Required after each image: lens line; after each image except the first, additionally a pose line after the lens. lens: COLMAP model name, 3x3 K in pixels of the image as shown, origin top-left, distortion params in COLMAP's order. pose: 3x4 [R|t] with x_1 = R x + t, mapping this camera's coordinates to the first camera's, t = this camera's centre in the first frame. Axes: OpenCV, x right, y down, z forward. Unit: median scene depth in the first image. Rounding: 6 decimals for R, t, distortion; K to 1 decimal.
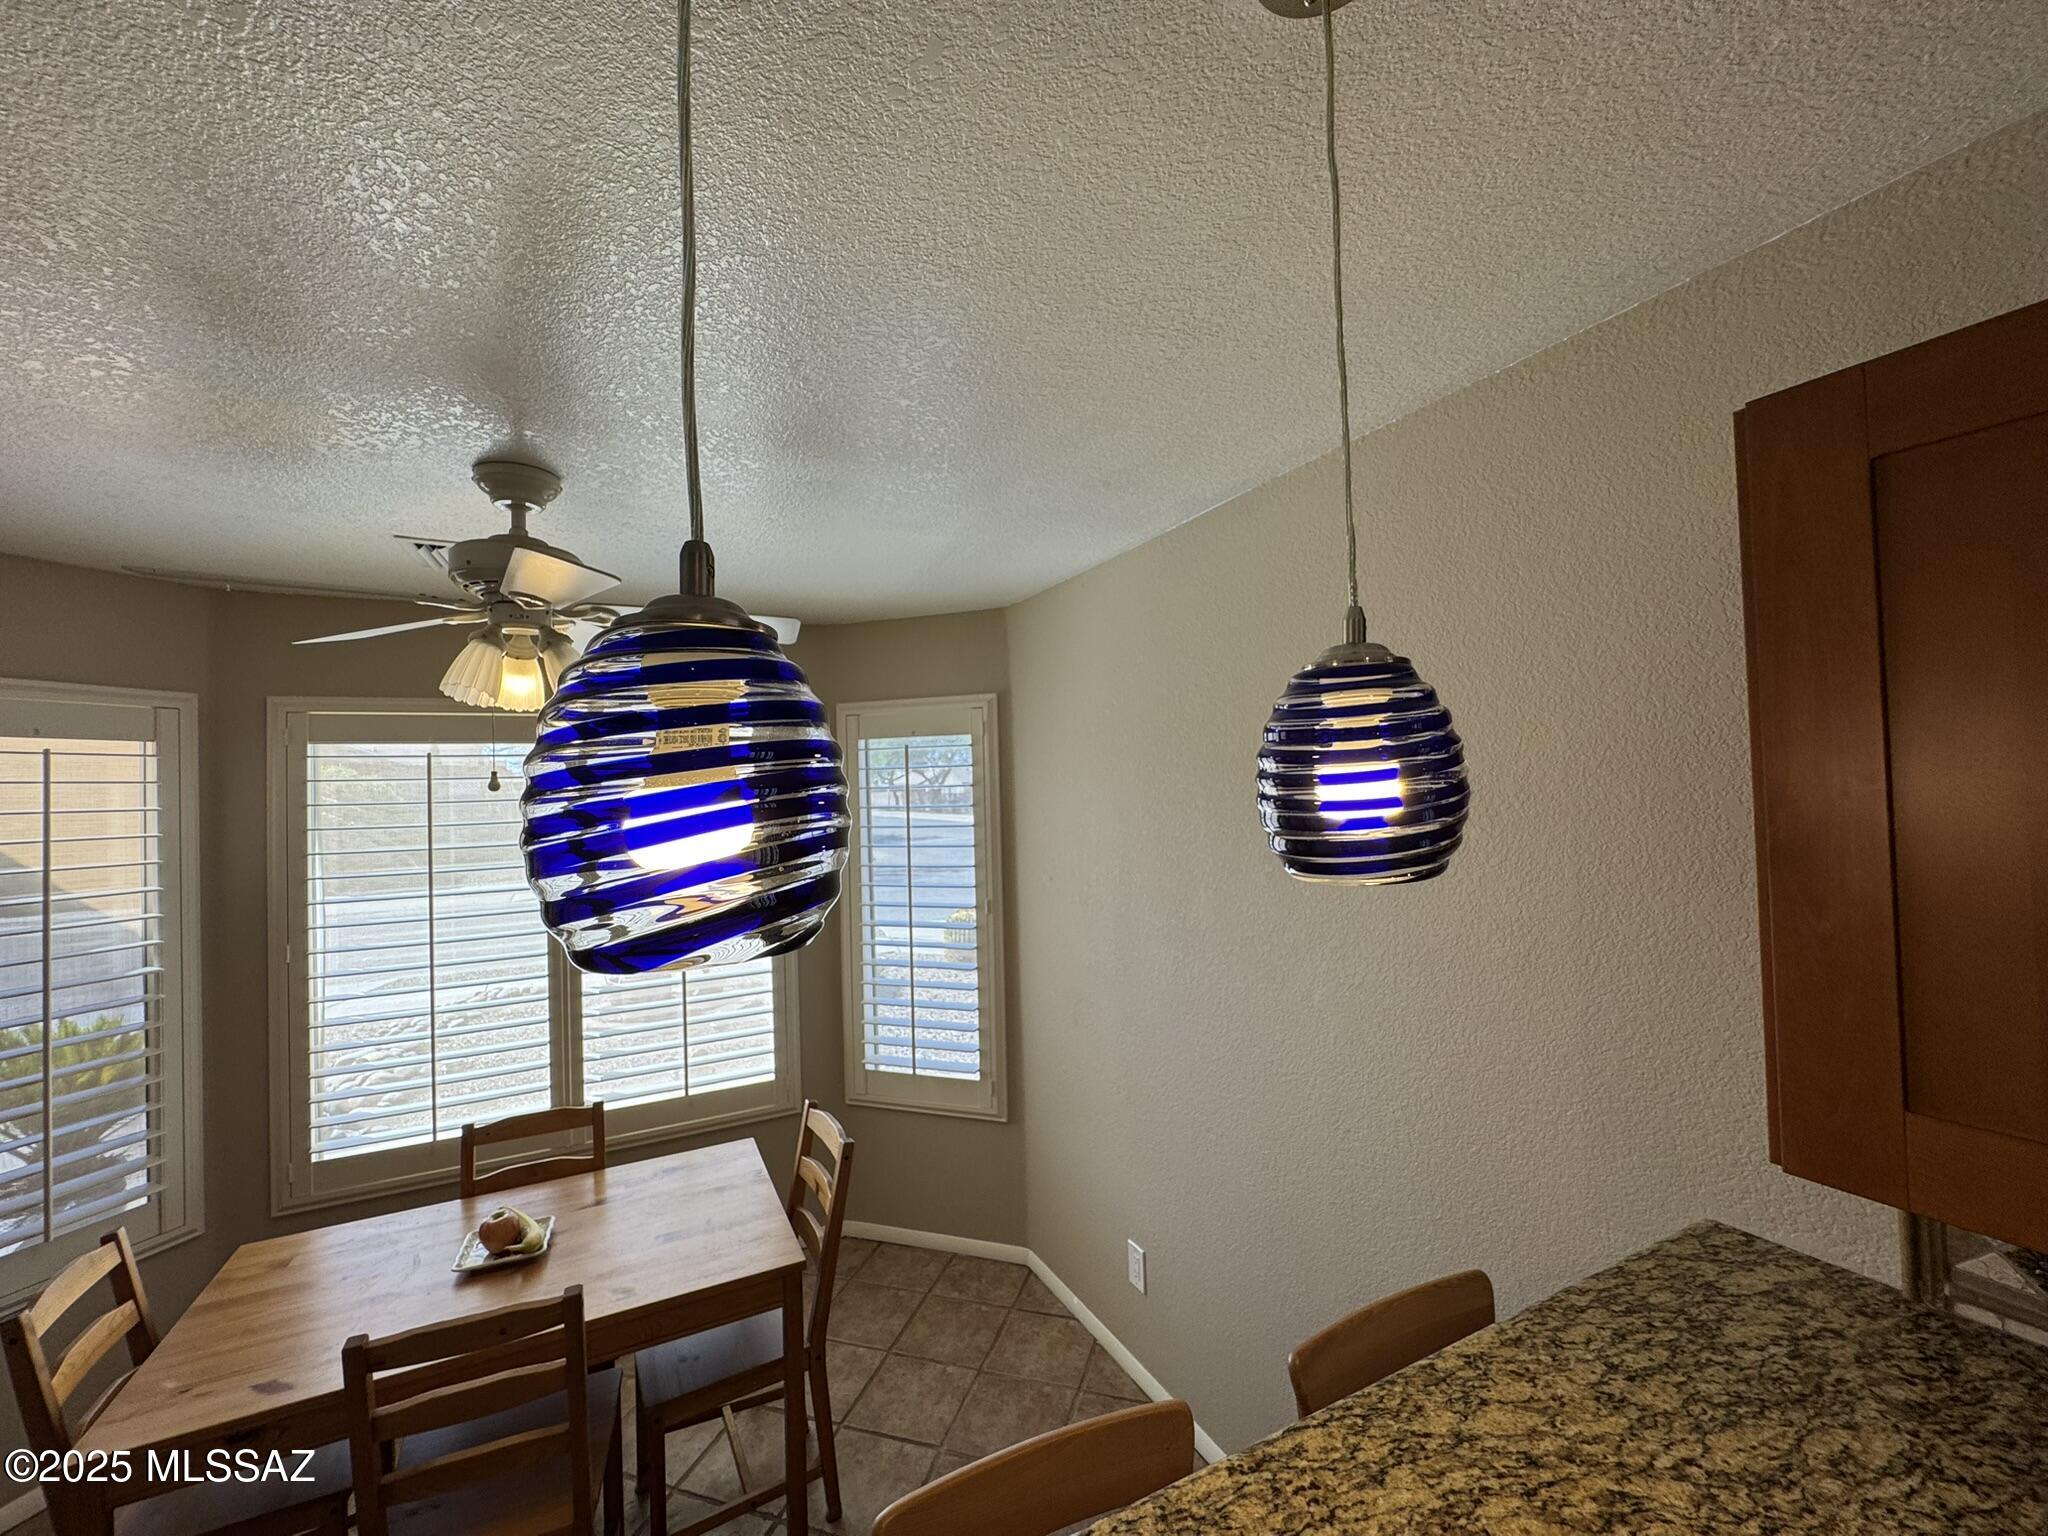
lens RADIAL K [[822.2, 0, 1024.0], [0, 822.2, 773.1], [0, 0, 1]] dist [-0.003128, 0.000053]
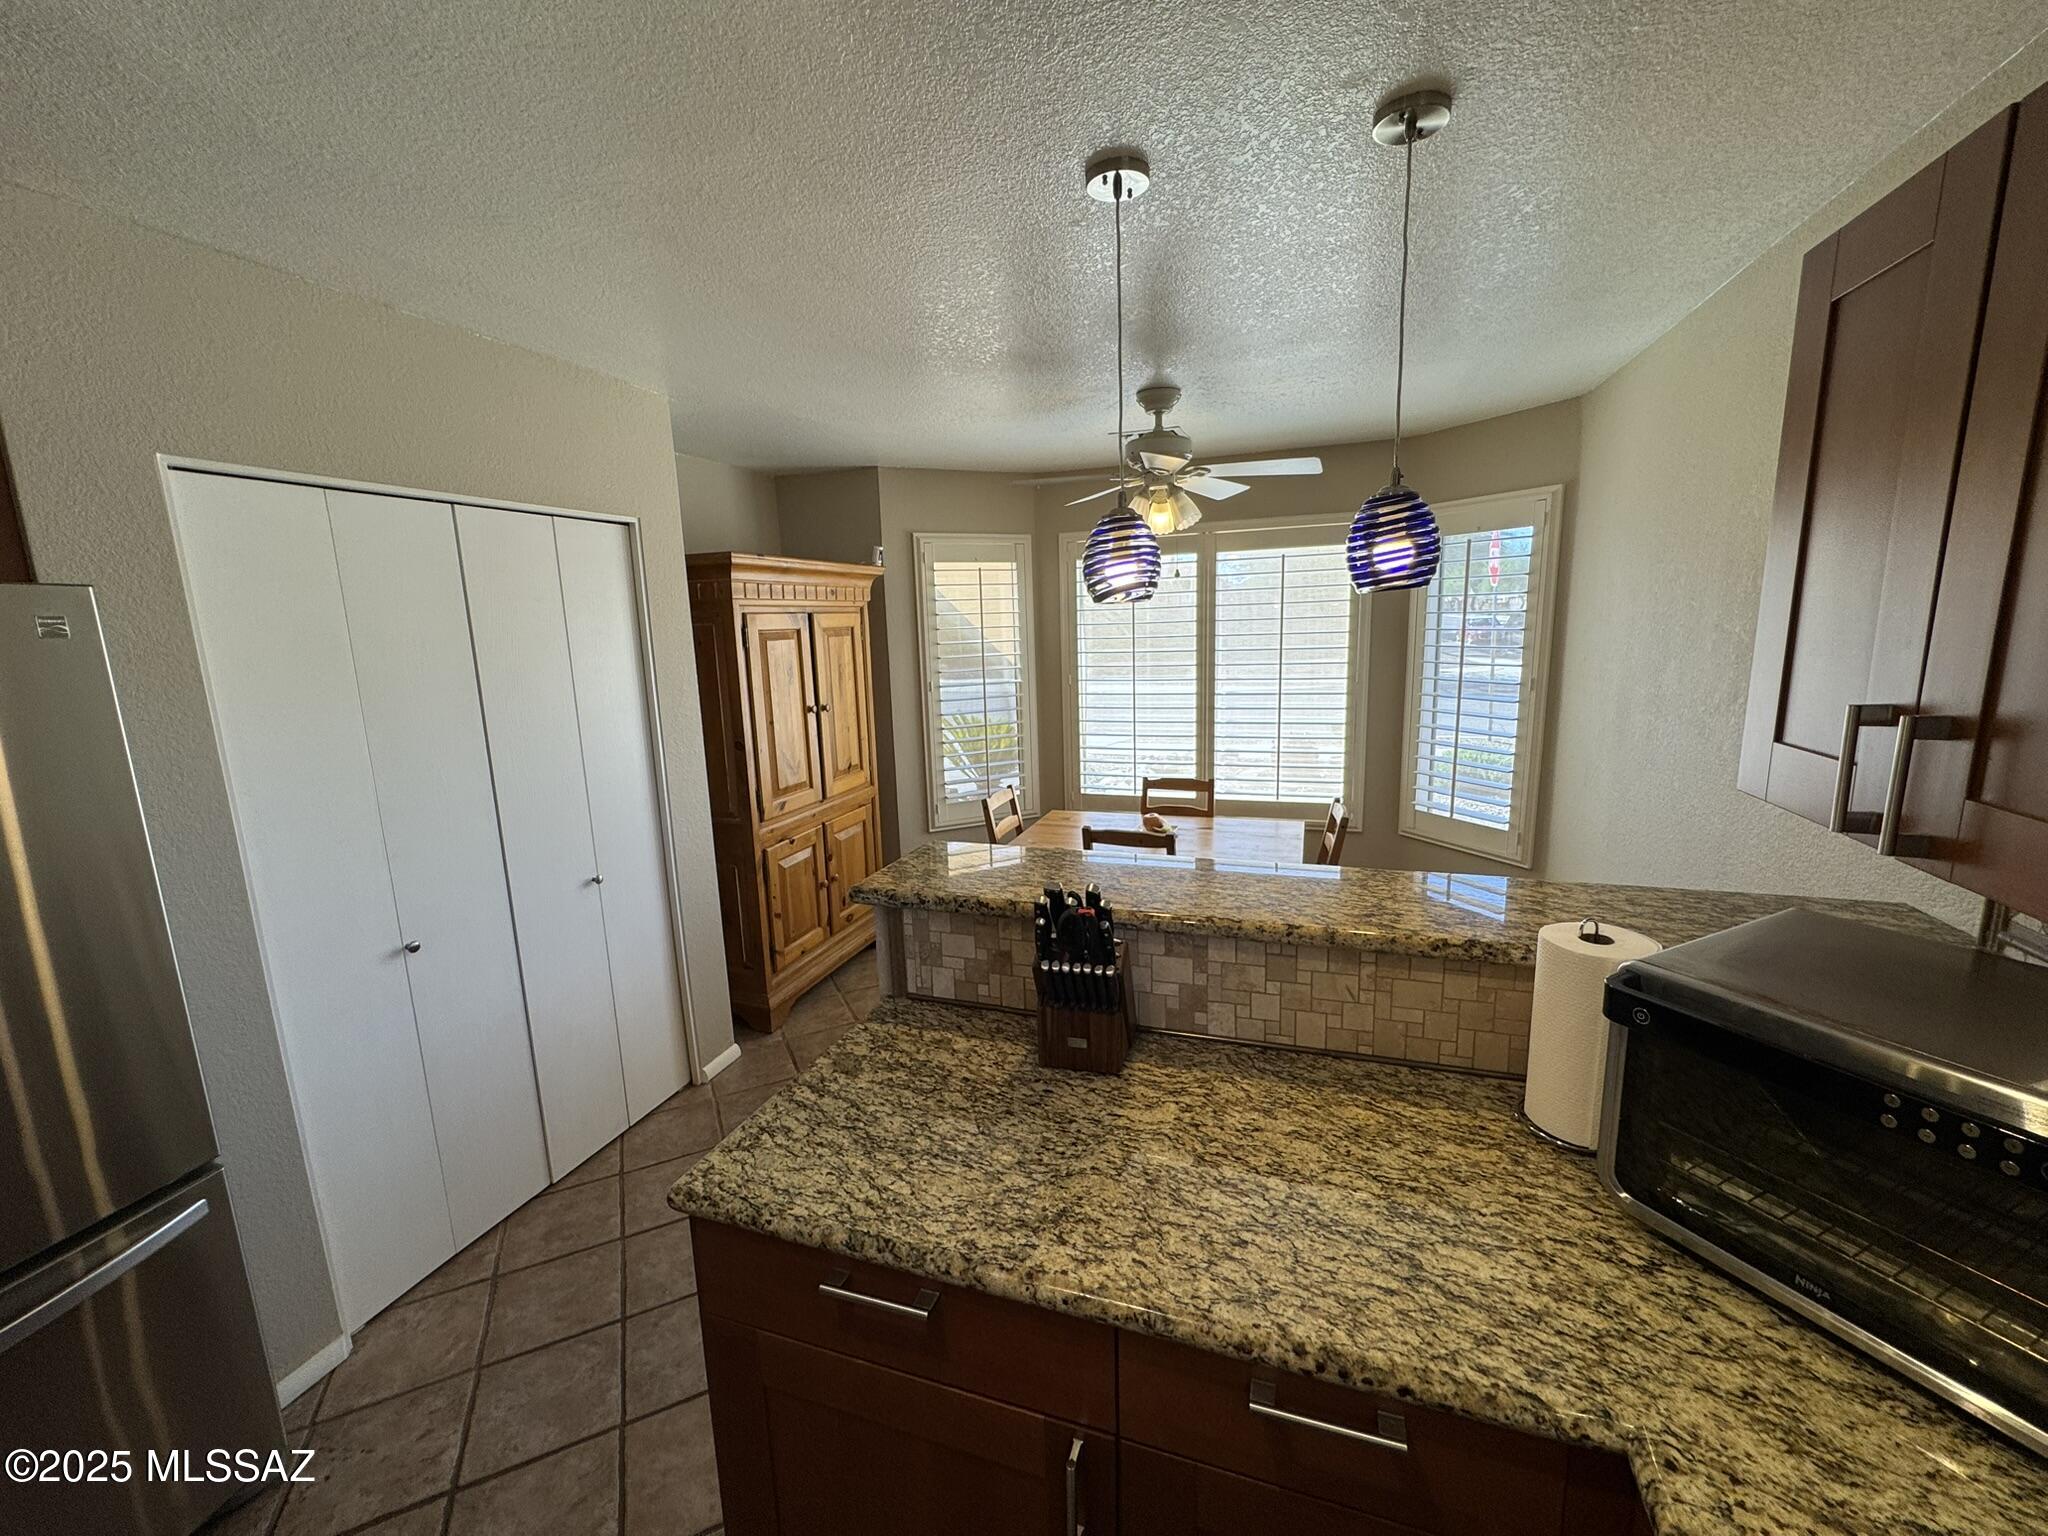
lens RADIAL K [[822.2, 0, 1021.7], [0, 822.2, 766.5], [0, 0, 1]] dist [-0.003128, 0.000053]
pose [[0.693085, 0.135125, -0.708078, 0.510706], [0.023619, 0.977490, 0.209656, 0.037448], [0.720469, -0.162034, 0.674292, -0.502230]]
